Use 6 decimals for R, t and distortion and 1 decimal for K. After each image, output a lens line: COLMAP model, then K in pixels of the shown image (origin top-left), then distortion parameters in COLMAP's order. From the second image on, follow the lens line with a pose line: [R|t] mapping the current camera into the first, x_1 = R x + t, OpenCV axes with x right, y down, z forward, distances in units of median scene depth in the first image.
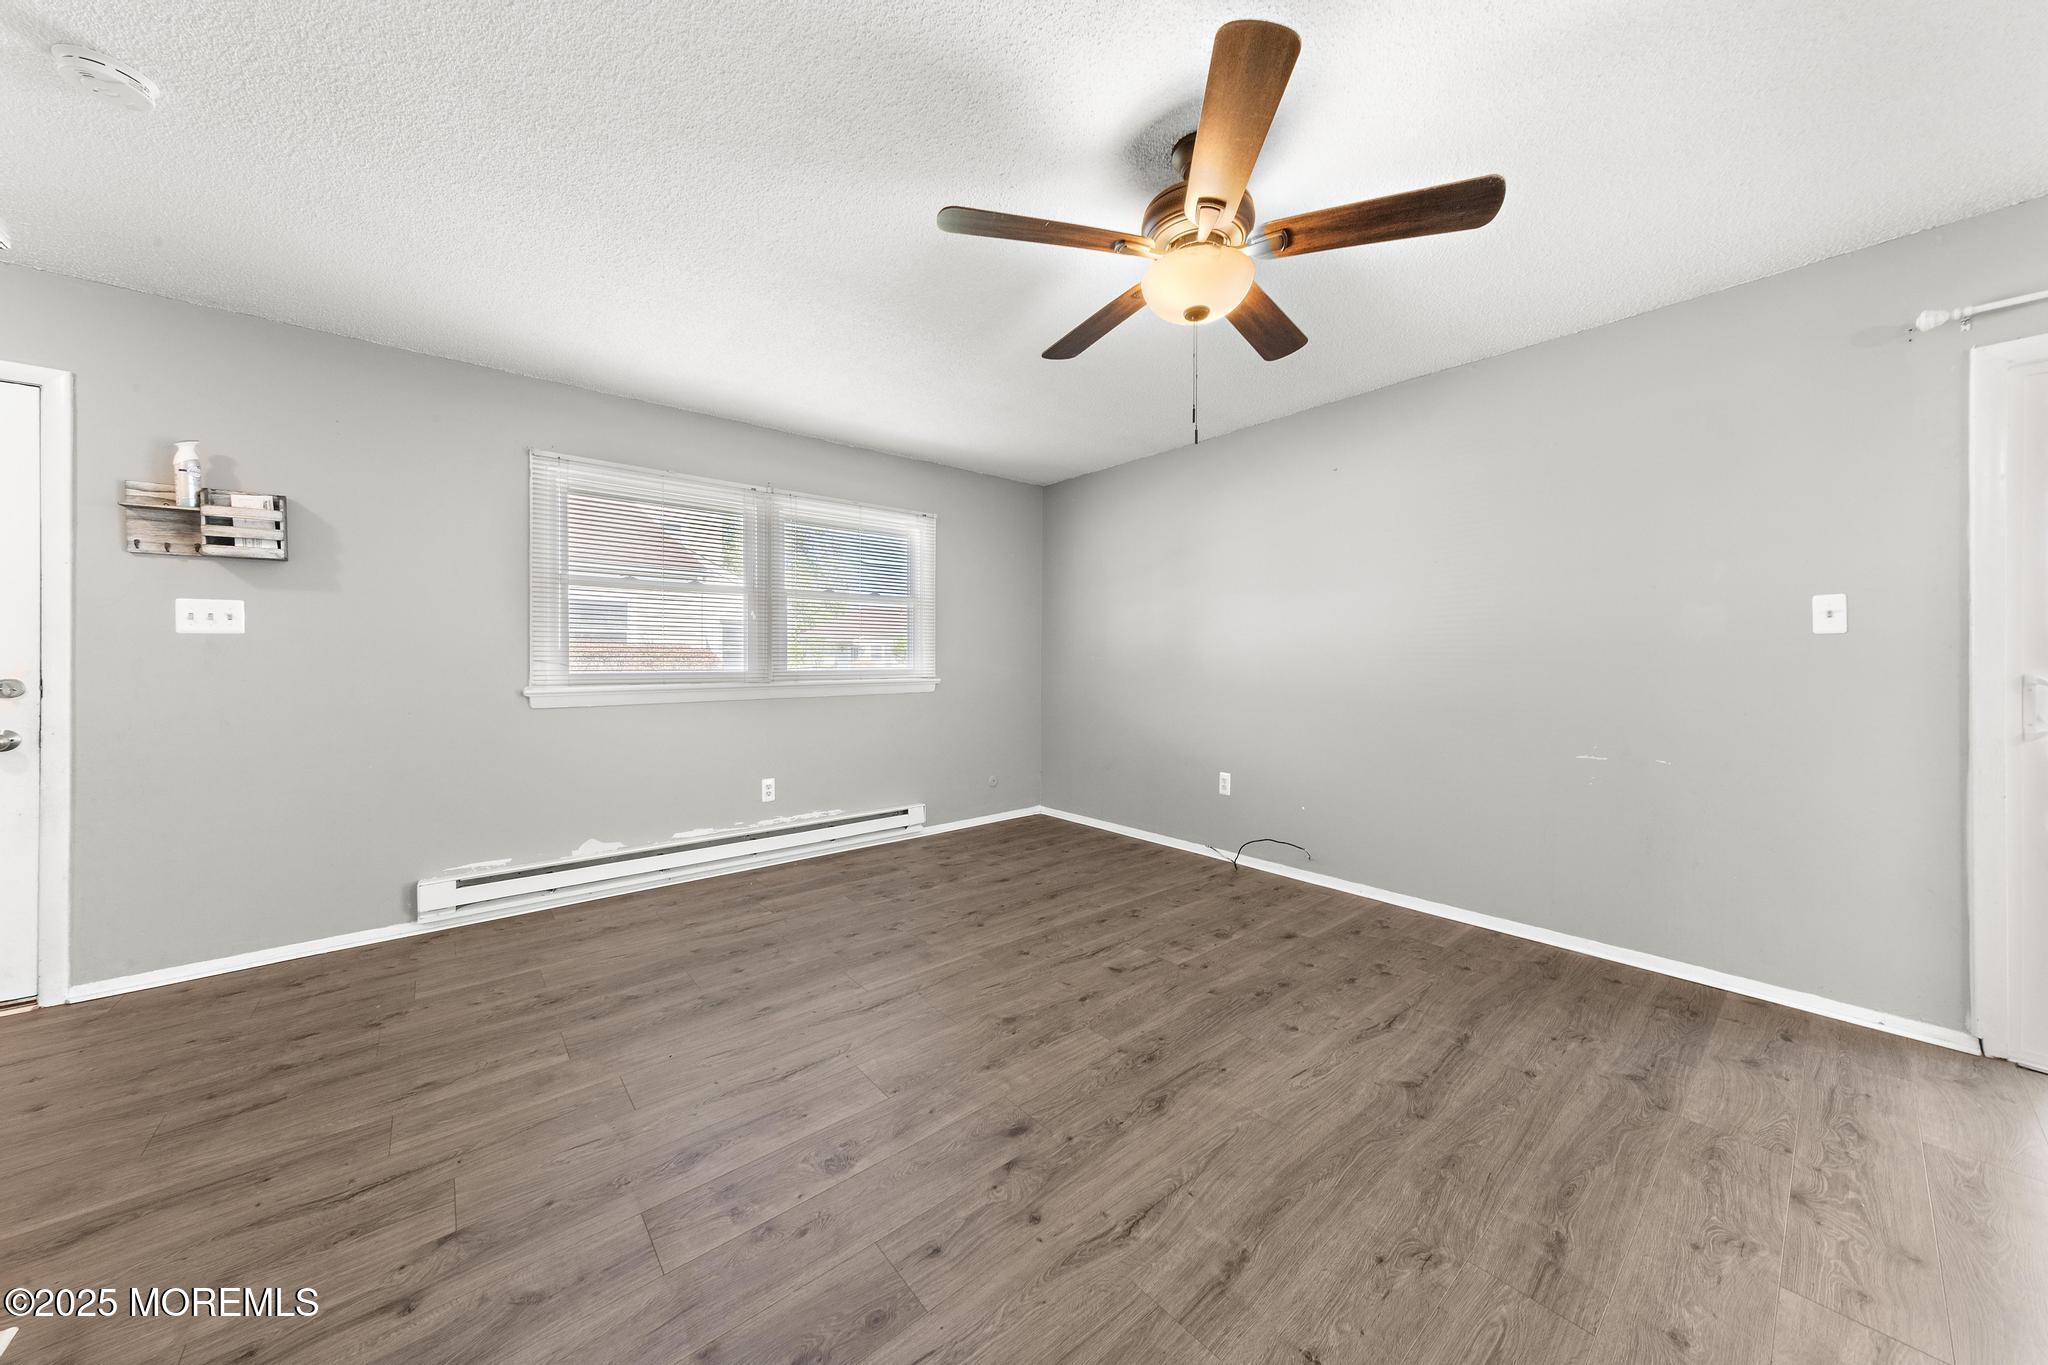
lens RADIAL K [[693.9, 0, 1037.2], [0, 693.9, 663.2], [0, 0, 1]] dist [0.007615, -0.000317]
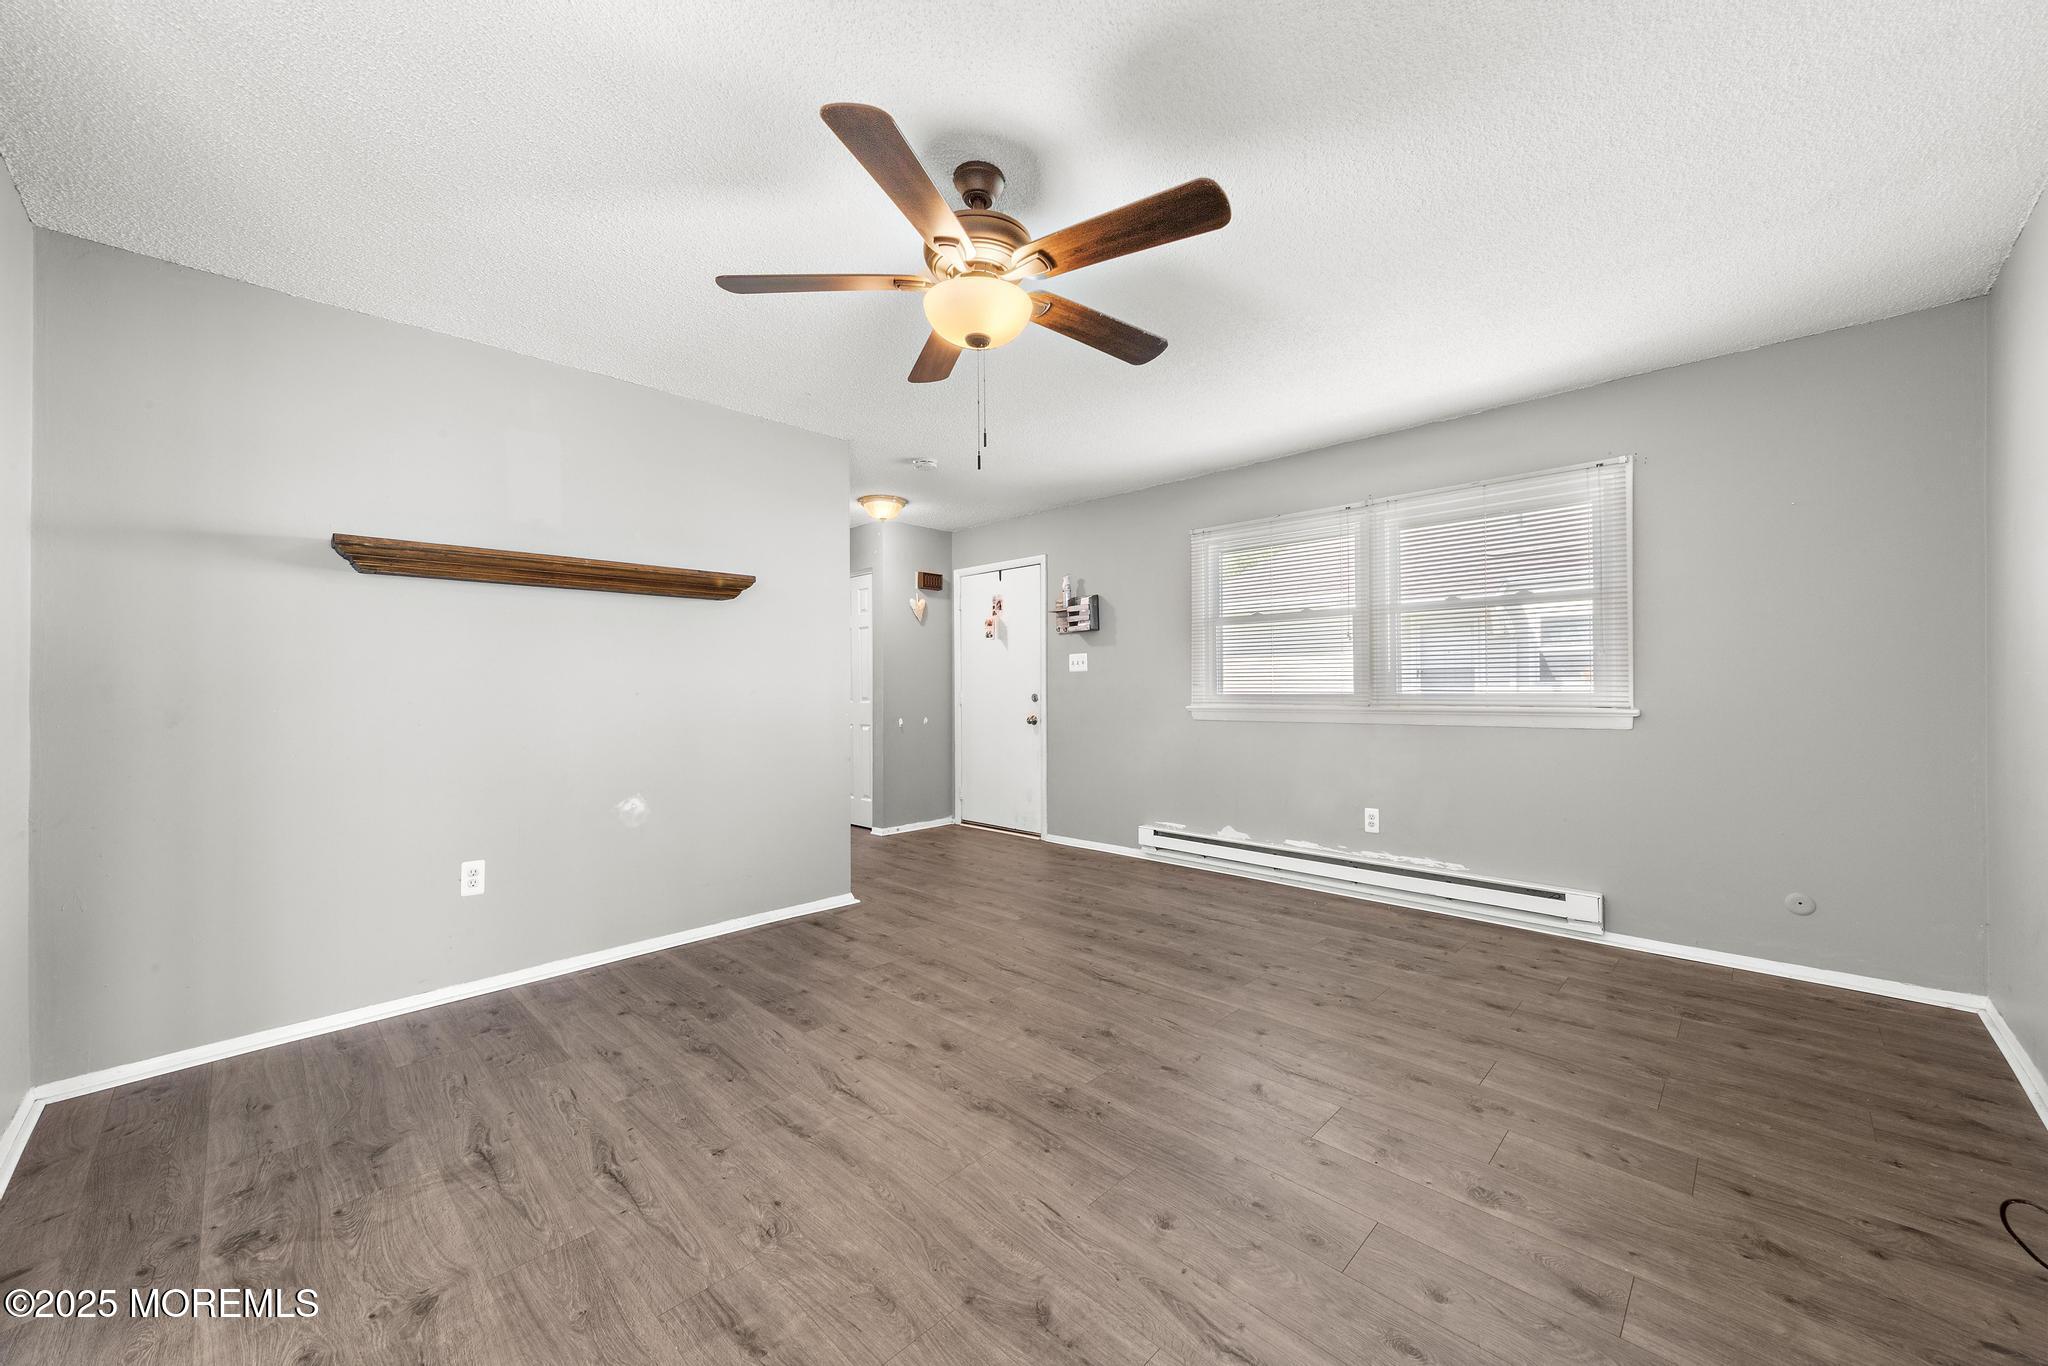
lens RADIAL K [[764.4, 0, 1025.5], [0, 764.4, 683.4], [0, 0, 1]] dist [0.008011, -0.000939]
pose [[0.088540, -0.004404, -0.996063, 0.944407], [0.002561, 0.999988, -0.004194, -0.000567], [0.996069, -0.002180, 0.088550, 0.682368]]
